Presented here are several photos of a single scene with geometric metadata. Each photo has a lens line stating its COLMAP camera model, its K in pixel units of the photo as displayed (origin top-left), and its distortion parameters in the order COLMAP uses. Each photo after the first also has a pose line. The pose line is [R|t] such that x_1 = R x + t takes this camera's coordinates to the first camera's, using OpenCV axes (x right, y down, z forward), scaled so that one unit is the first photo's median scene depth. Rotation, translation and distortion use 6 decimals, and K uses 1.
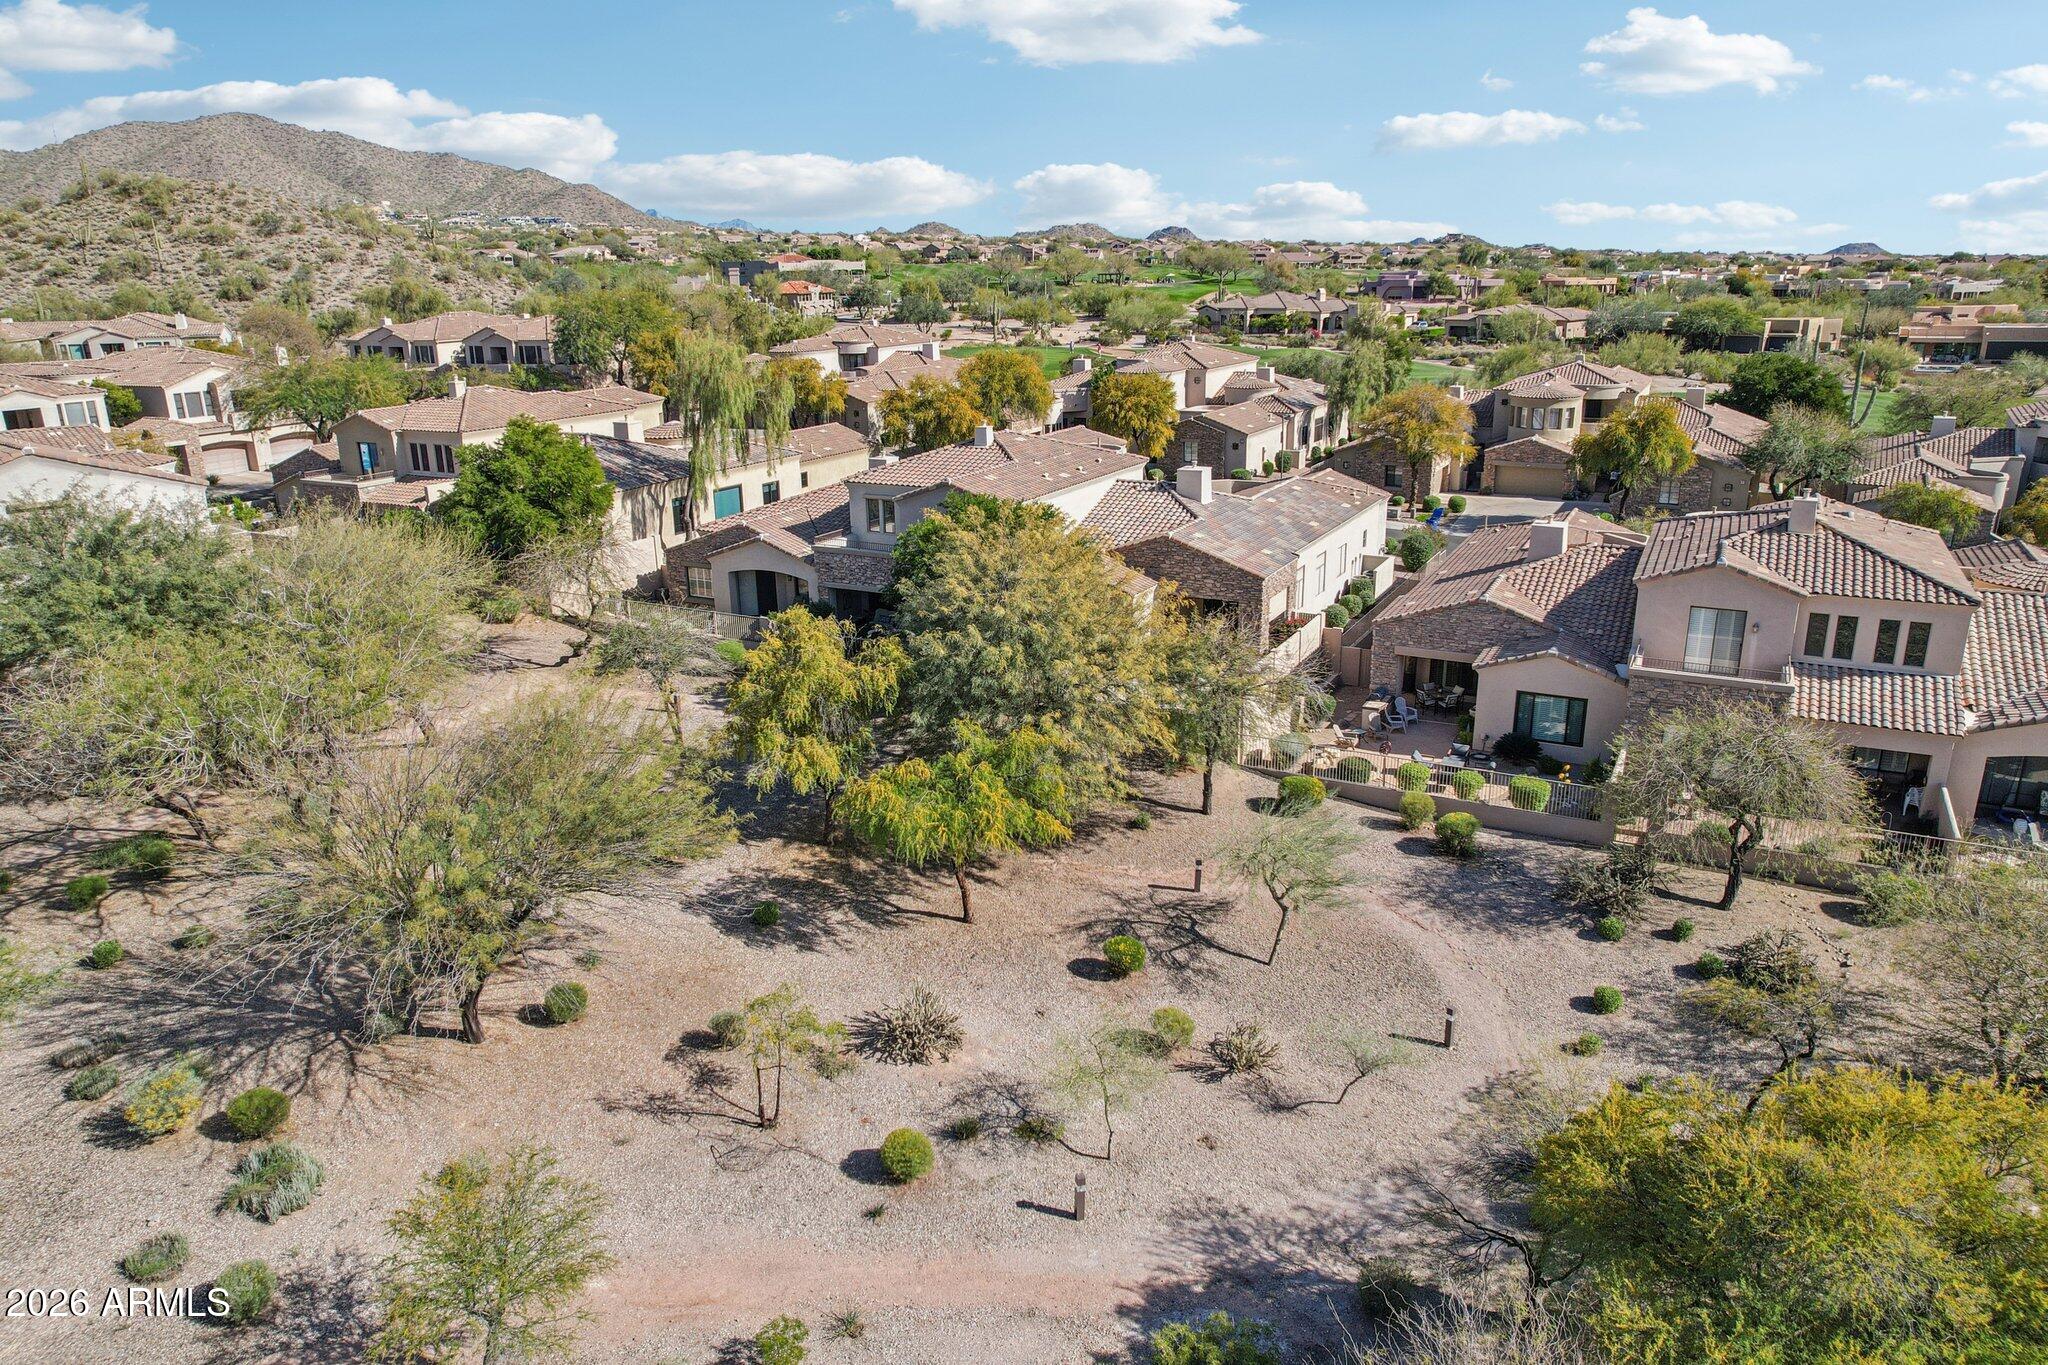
lens RADIAL K [[1319.6, 0, 1042.5], [0, 1319.6, 688.9], [0, 0, 1]] dist [-0.072261, 0.064368]
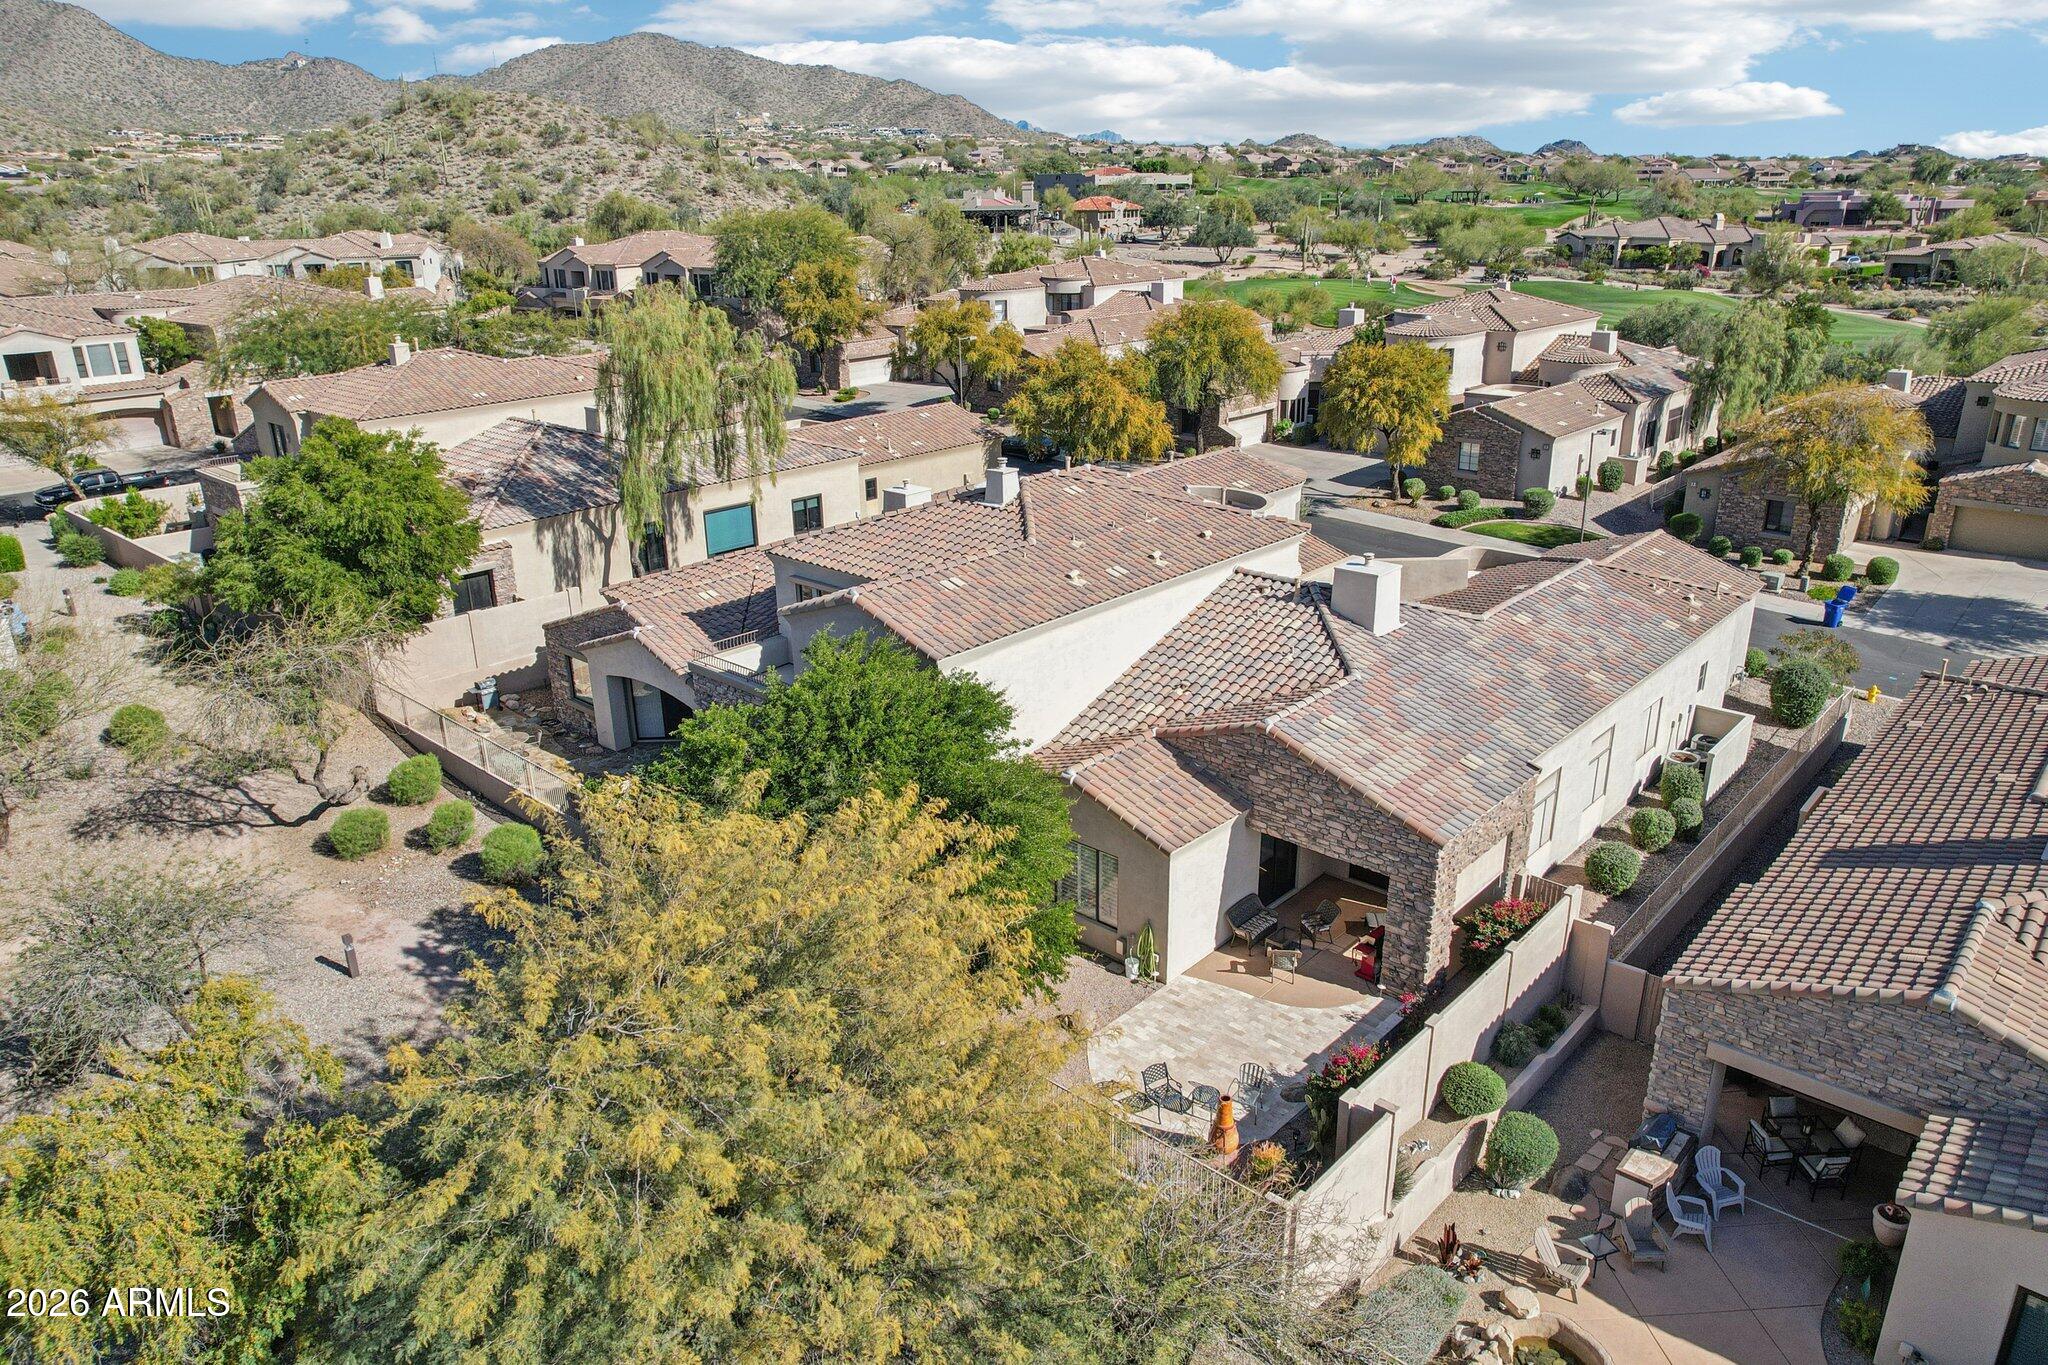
lens RADIAL K [[1345.2, 0, 1040.7], [0, 1345.2, 676.6], [0, 0, 1]] dist [-0.079025, 0.070278]
pose [[0.966868, 0.089388, -0.239117, 0.033020], [-0.078501, 0.995413, 0.054693, -0.038739], [0.242909, -0.034110, 0.969449, 0.116587]]
